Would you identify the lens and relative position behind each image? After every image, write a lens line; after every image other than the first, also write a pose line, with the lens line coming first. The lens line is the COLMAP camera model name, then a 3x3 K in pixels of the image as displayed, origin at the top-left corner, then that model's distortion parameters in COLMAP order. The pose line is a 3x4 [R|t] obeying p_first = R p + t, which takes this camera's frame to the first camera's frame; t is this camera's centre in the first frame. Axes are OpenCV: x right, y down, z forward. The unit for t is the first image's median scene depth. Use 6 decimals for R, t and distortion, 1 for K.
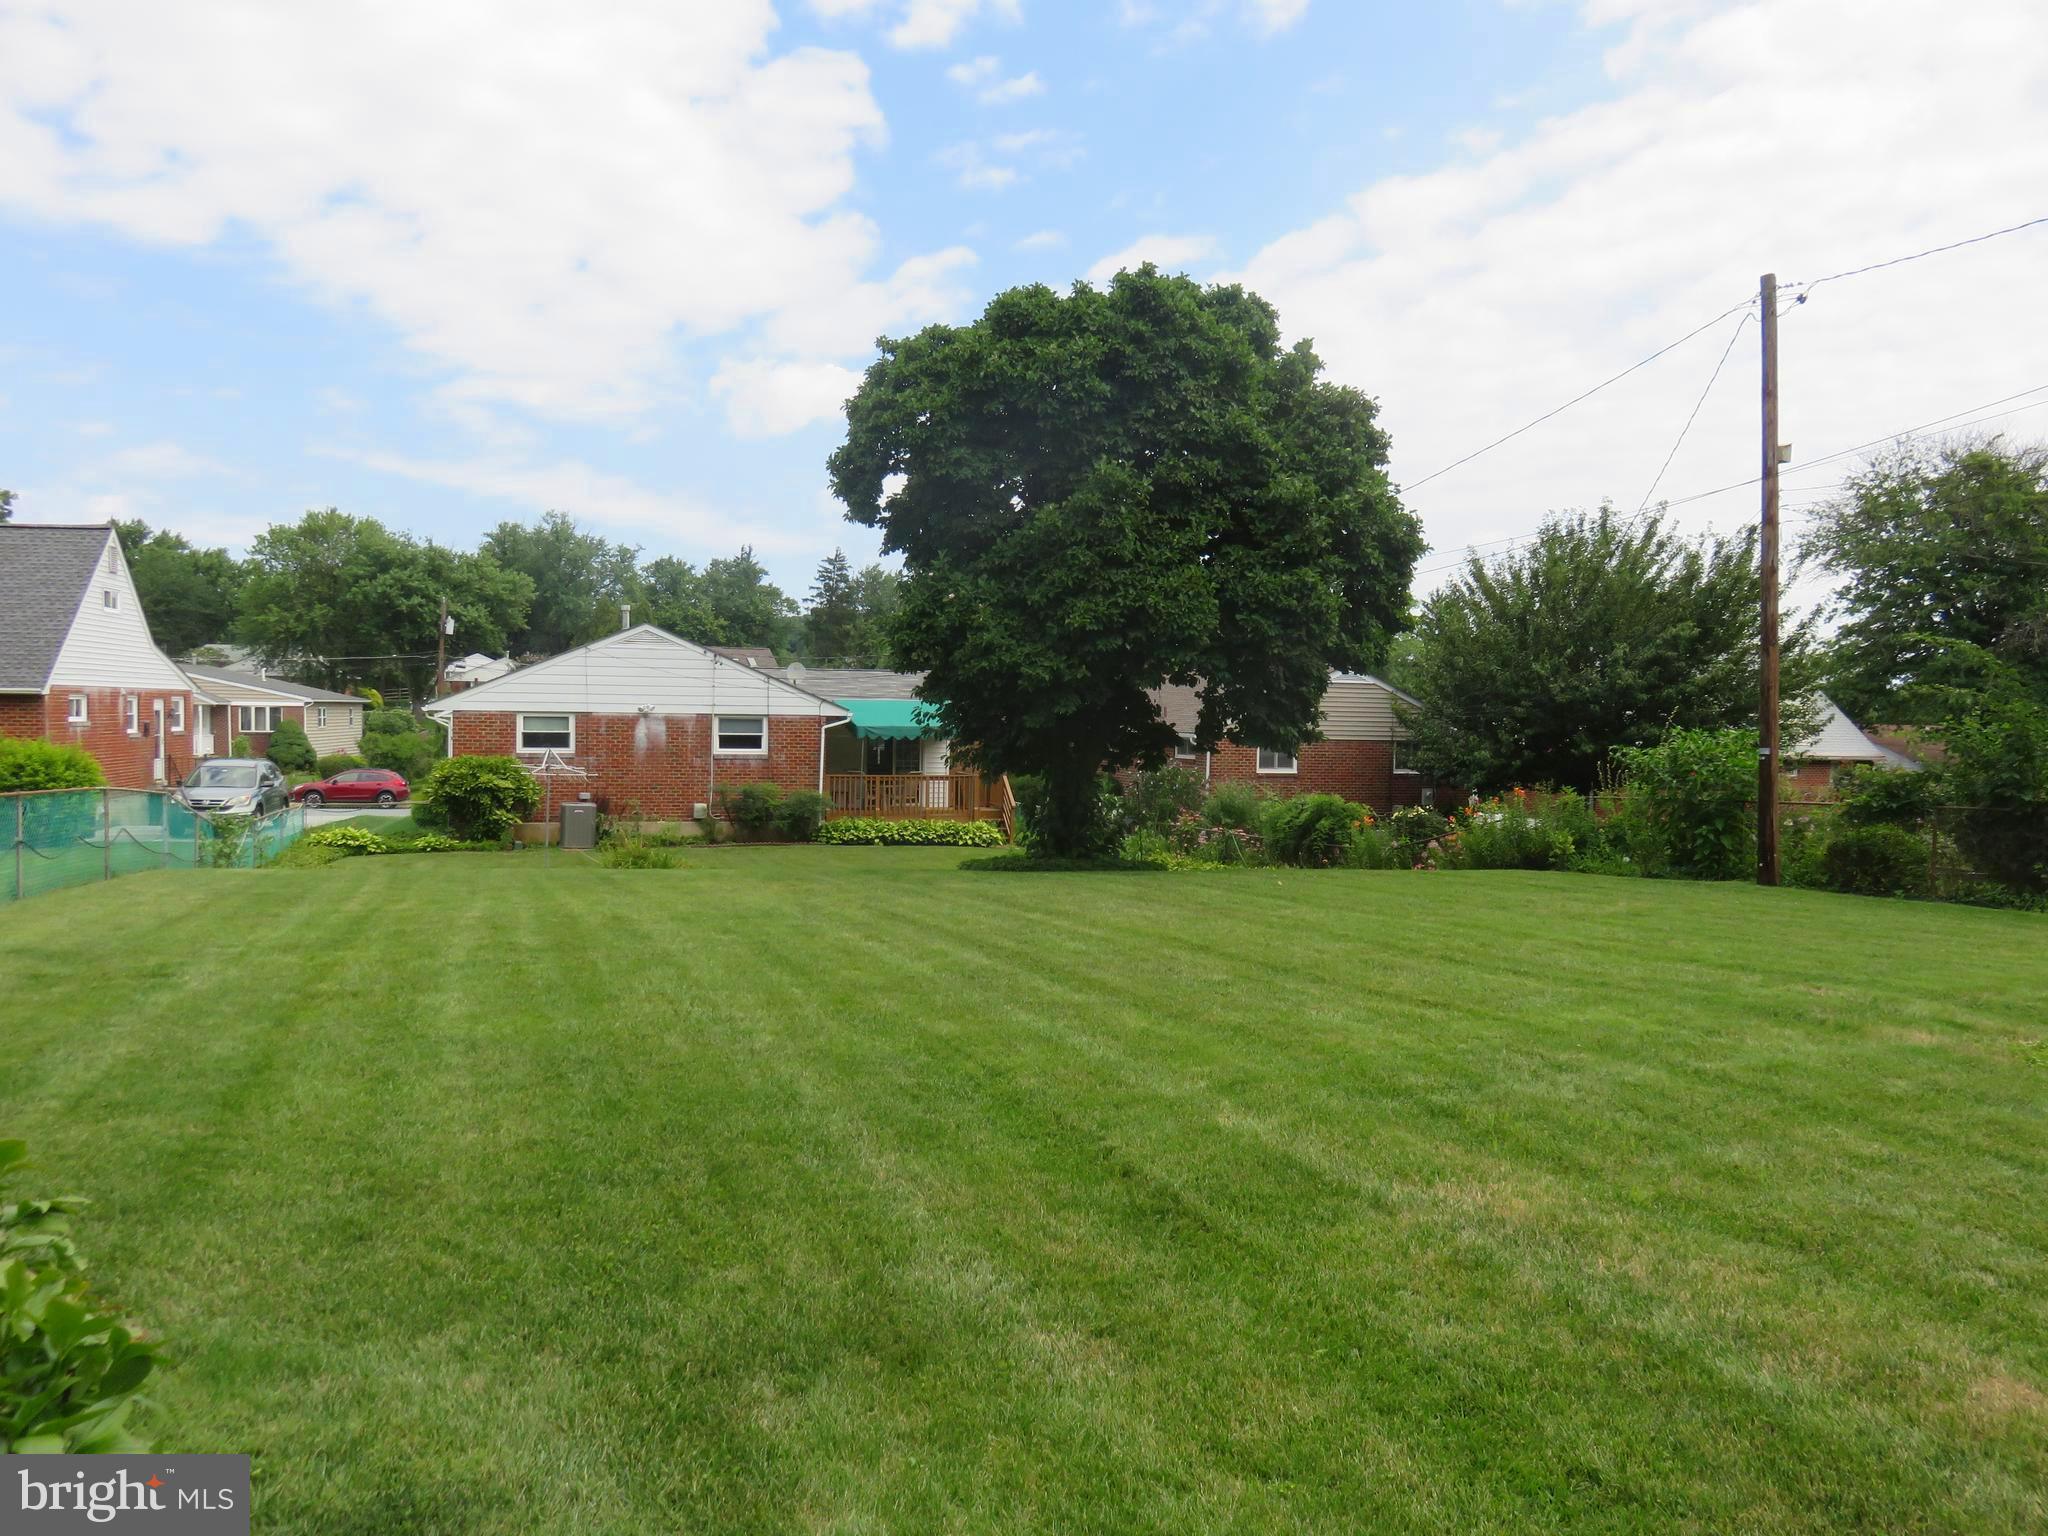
lens RADIAL K [[1536.5, 0, 1021.3], [0, 1536.5, 767.1], [0, 0, 1]] dist [-0.010625, -0.007375]
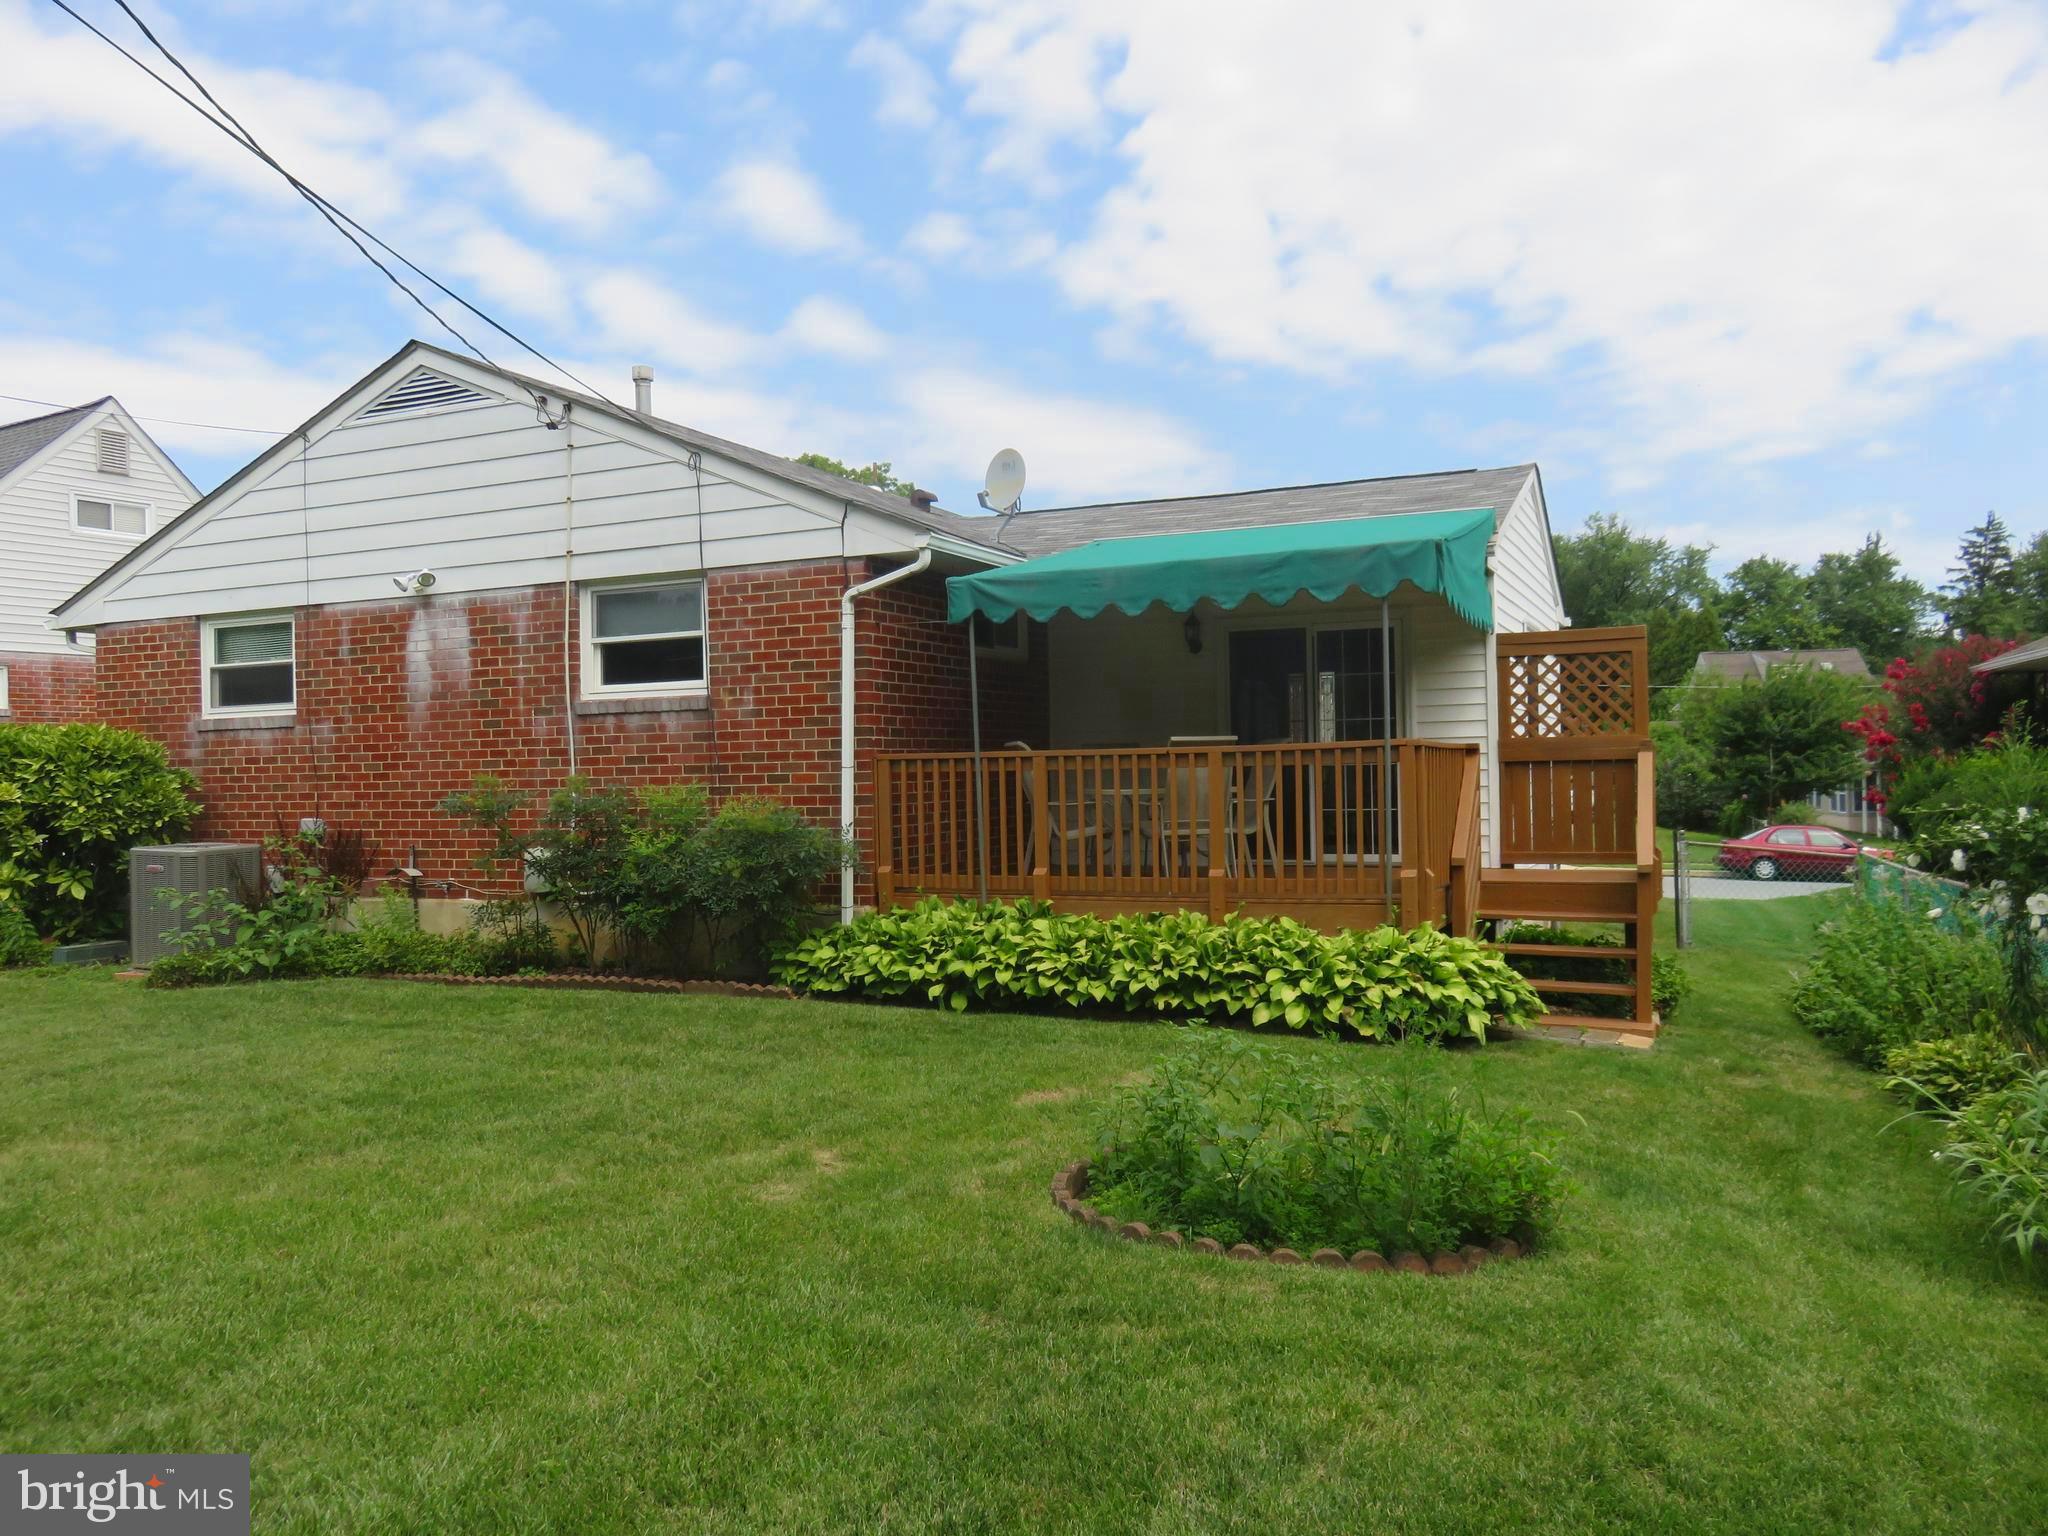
lens RADIAL K [[1536.5, 0, 1030.8], [0, 1536.5, 777.6], [0, 0, 1]] dist [-0.010625, -0.007375]
pose [[0.747296, -0.028280, -0.663889, 0.094106], [0.008302, 0.999413, -0.033227, 0.019744], [0.664439, 0.019319, 0.747093, 0.805374]]
